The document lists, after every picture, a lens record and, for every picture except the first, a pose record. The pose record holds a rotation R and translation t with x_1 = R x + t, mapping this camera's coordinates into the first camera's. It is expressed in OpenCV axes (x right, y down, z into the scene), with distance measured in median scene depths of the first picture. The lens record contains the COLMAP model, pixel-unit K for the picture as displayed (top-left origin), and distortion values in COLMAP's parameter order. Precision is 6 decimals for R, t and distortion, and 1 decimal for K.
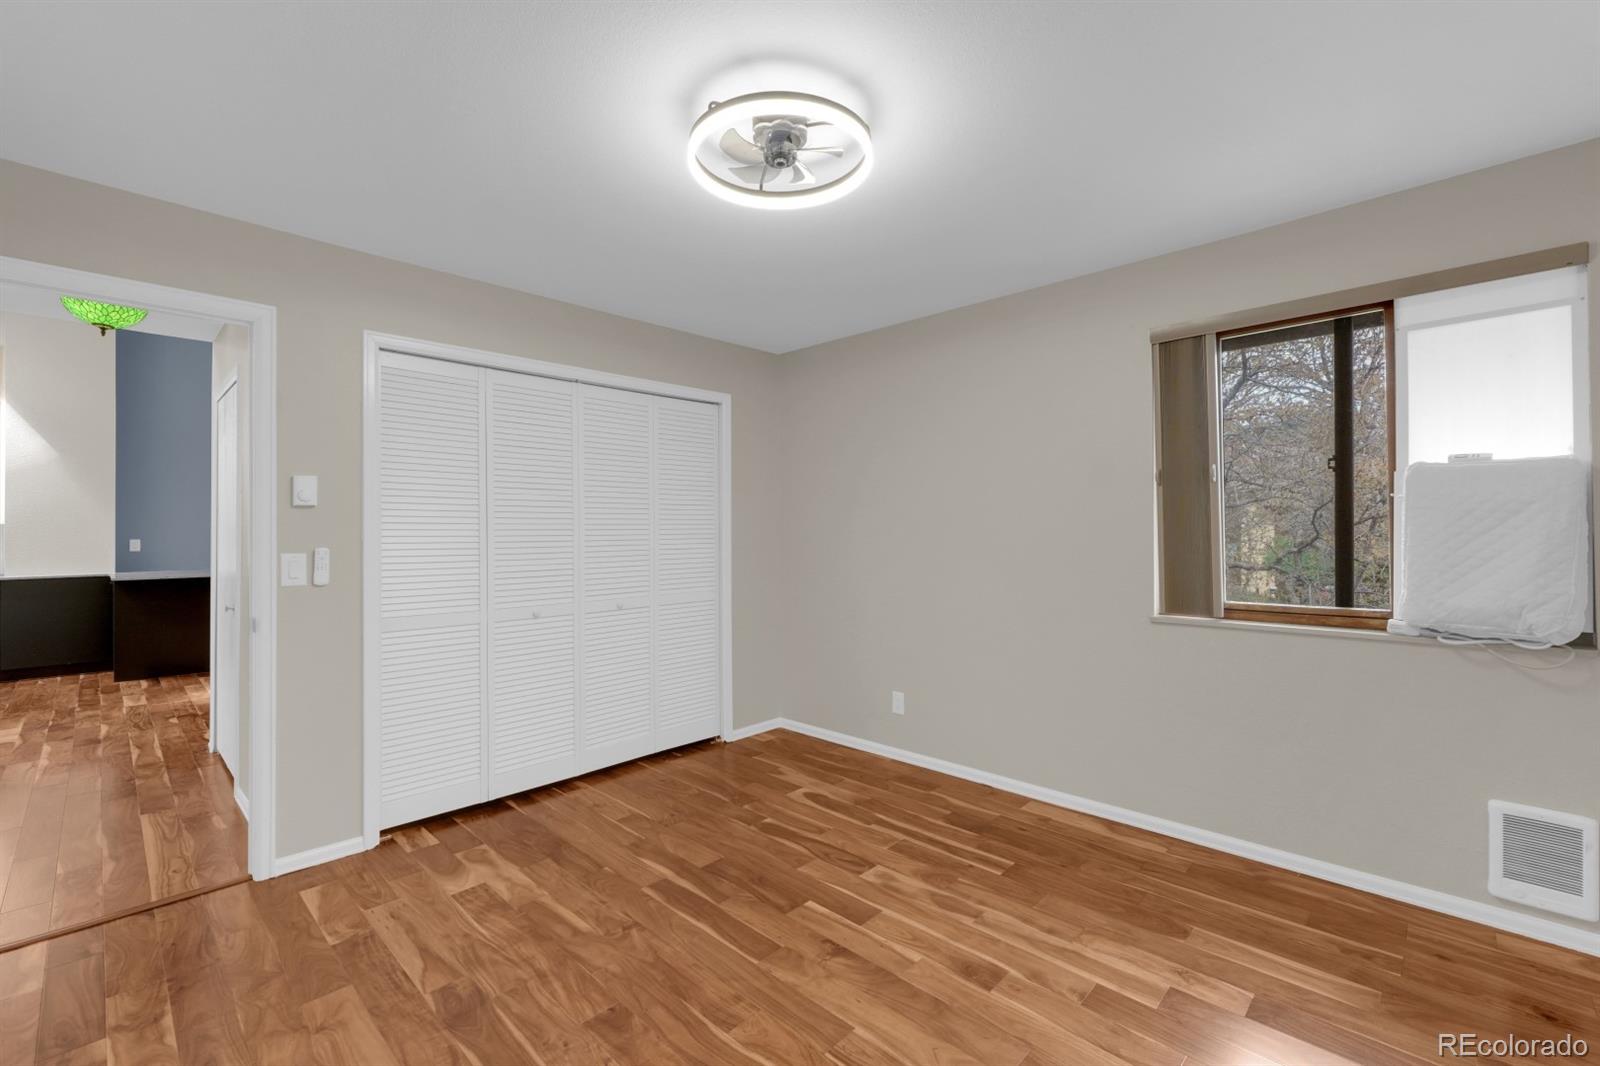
lens RADIAL K [[671.1, 0, 800.0], [0, 671.1, 533.0], [0, 0, 1]] dist [-0.001242, -0.000019]
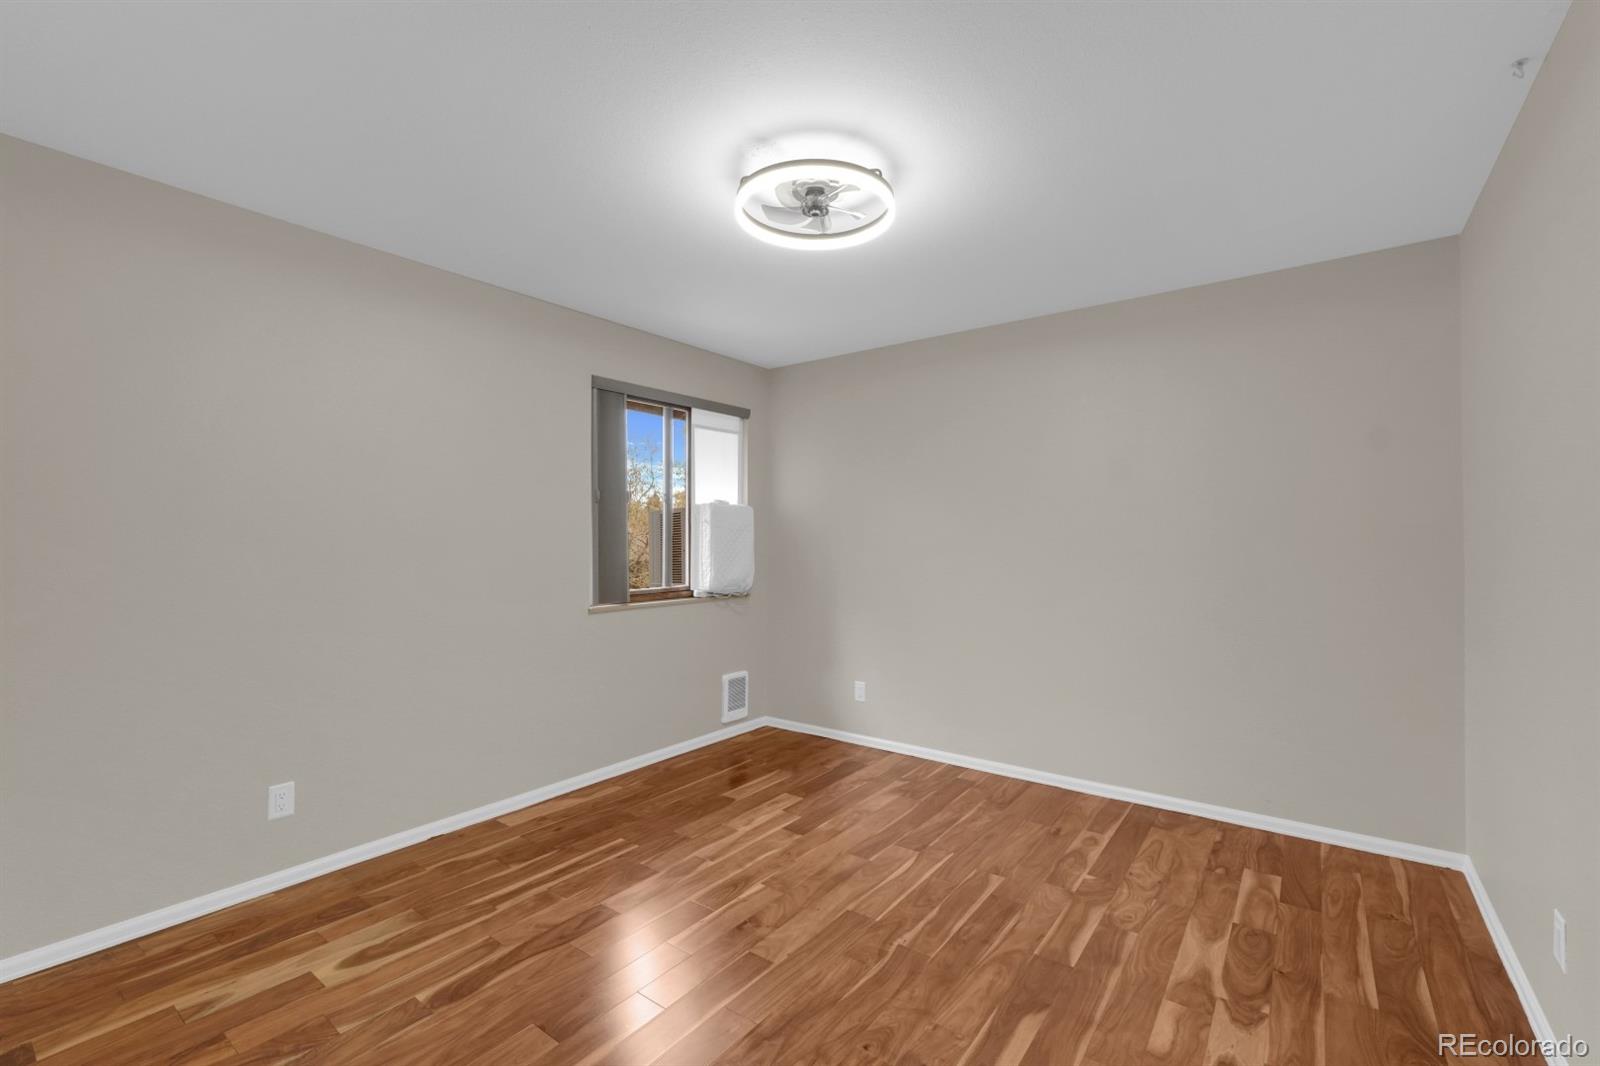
lens RADIAL K [[715.4, 0, 800.0], [0, 715.4, 533.0], [0, 0, 1]] dist [0.002557, 0.000335]
pose [[-0.138850, 0.014620, 0.990205, -0.844573], [0.000442, 0.999892, -0.014701, 0.006809], [-0.990313, -0.001603, -0.138842, 0.823728]]
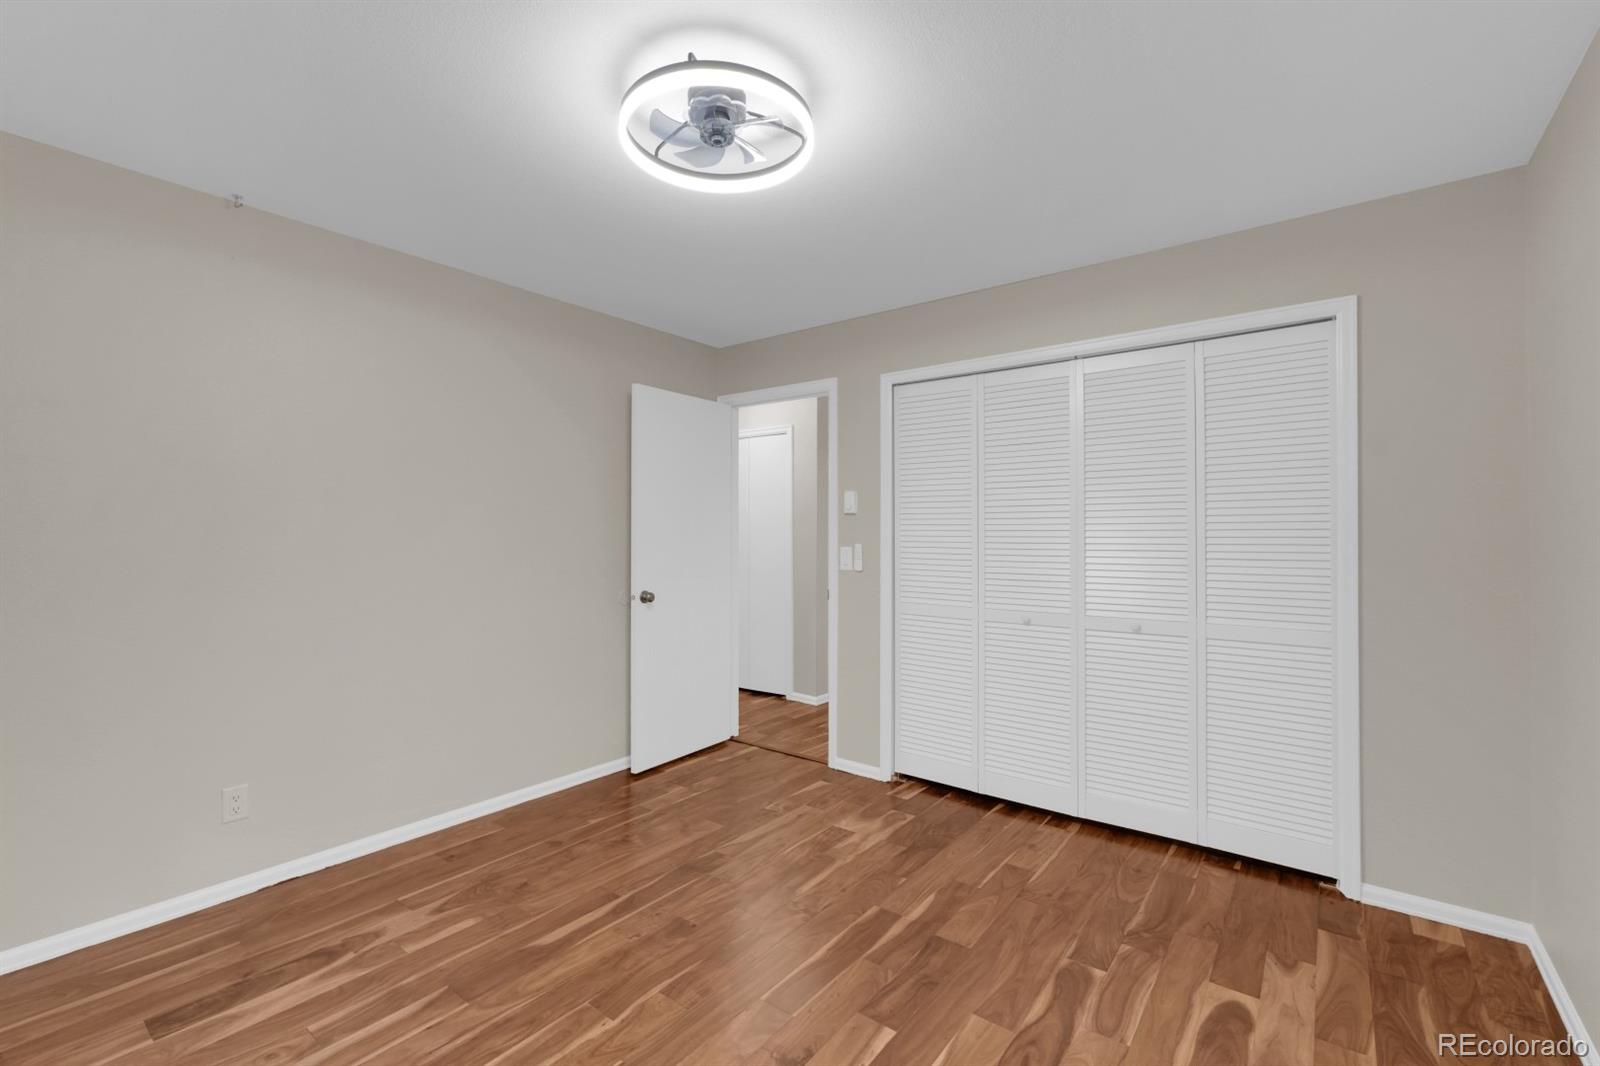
lens RADIAL K [[683.4, 0, 775.5], [0, 683.4, 523.3], [0, 0, 1]] dist [0.001508, 0.000473]
pose [[0.105726, -0.011483, -0.994329, 0.649950], [-0.004101, 0.999920, -0.011984, -0.001401], [0.994387, 0.005344, 0.105671, 0.676930]]
